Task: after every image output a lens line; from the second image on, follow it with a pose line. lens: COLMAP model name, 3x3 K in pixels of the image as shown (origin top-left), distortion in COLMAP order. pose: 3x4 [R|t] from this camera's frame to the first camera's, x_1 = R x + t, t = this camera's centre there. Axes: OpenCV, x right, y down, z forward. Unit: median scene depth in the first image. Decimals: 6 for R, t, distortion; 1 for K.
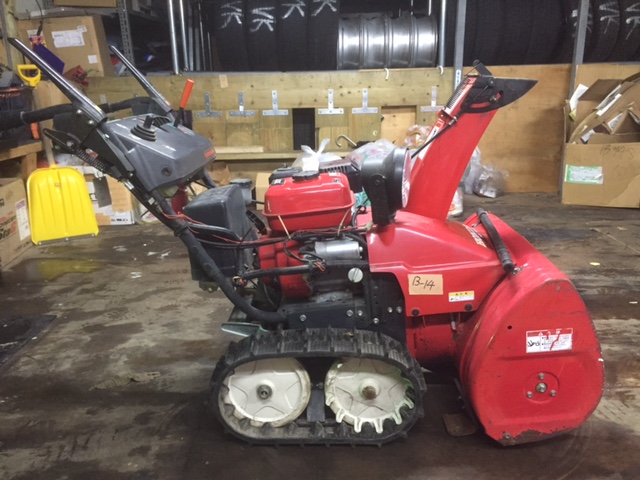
lens RADIAL K [[546.0, 0, 320.1], [0, 546.0, 240.7], [0, 0, 1]] dist [0.082869, -0.107506]
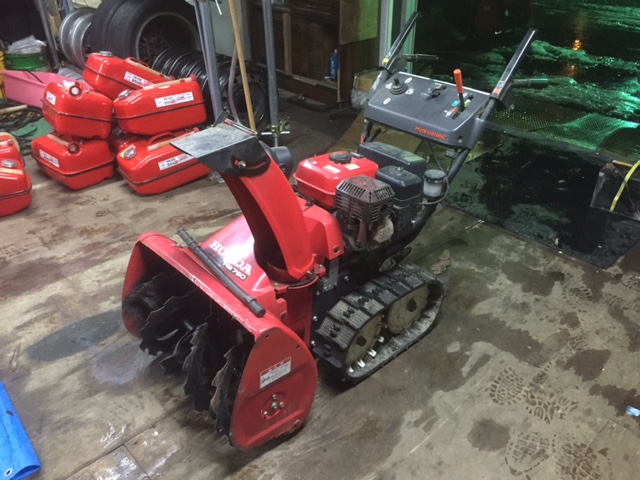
lens RADIAL K [[546.0, 0, 317.7], [0, 546.0, 238.8], [0, 0, 1]] dist [0.082869, -0.107506]
pose [[-0.724914, 0.384912, -0.571264, 0.316806], [-0.174413, 0.699727, 0.692793, -0.338563], [0.666393, 0.601851, -0.440108, 0.660569]]
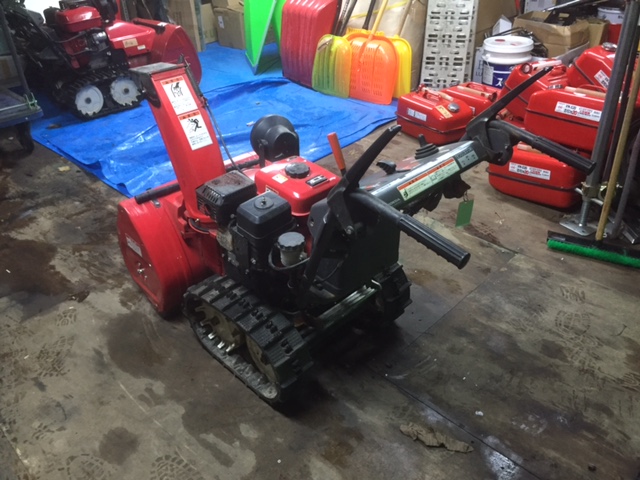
lens RADIAL K [[546.0, 0, 317.9], [0, 546.0, 239.0], [0, 0, 1]] dist [0.082869, -0.107506]
pose [[-0.709607, -0.323418, 0.625985, -0.327489], [0.264776, 0.700915, 0.662277, -0.305745], [-0.652955, 0.635703, -0.411741, 0.624101]]
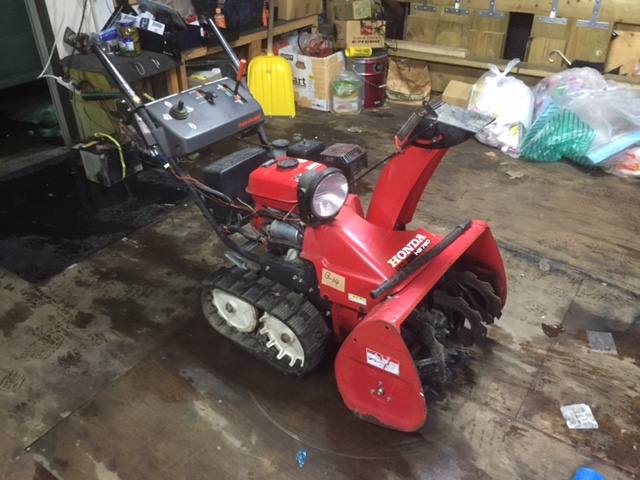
lens RADIAL K [[546.0, 0, 318.7], [0, 546.0, 240.0], [0, 0, 1]] dist [0.082869, -0.107506]
pose [[0.822126, 0.316108, -0.473481, 0.276275], [-0.167746, 0.929264, 0.329134, -0.155202], [0.544031, -0.191165, 0.816998, -0.003090]]
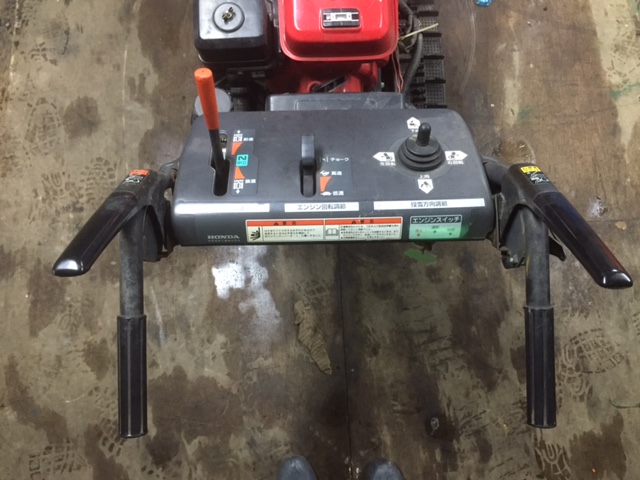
lens RADIAL K [[546.0, 0, 319.3], [0, 546.0, 237.3], [0, 0, 1]] dist [0.082869, -0.107506]
pose [[-0.054247, -0.962978, 0.264064, -0.205809], [0.277587, 0.239485, 0.930372, -0.272100], [-0.959168, 0.123771, 0.254319, 0.365522]]
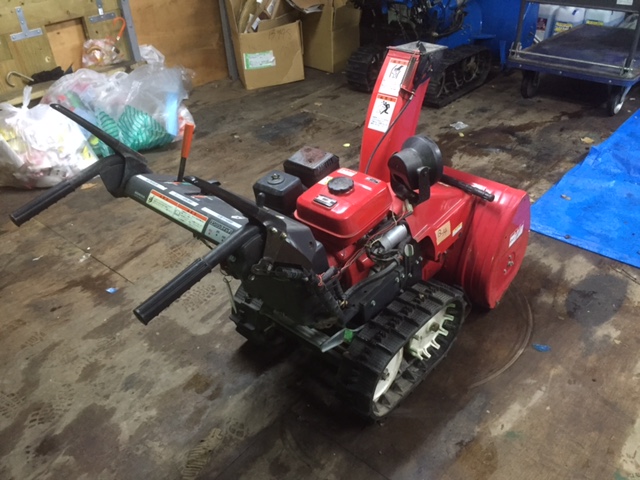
lens RADIAL K [[546.0, 0, 320.2], [0, 546.0, 239.1], [0, 0, 1]] dist [0.082869, -0.107506]
pose [[0.650499, -0.430349, 0.625820, -0.308261], [0.251838, 0.899582, 0.356834, -0.167609], [-0.716540, -0.074515, 0.693555, 0.121668]]
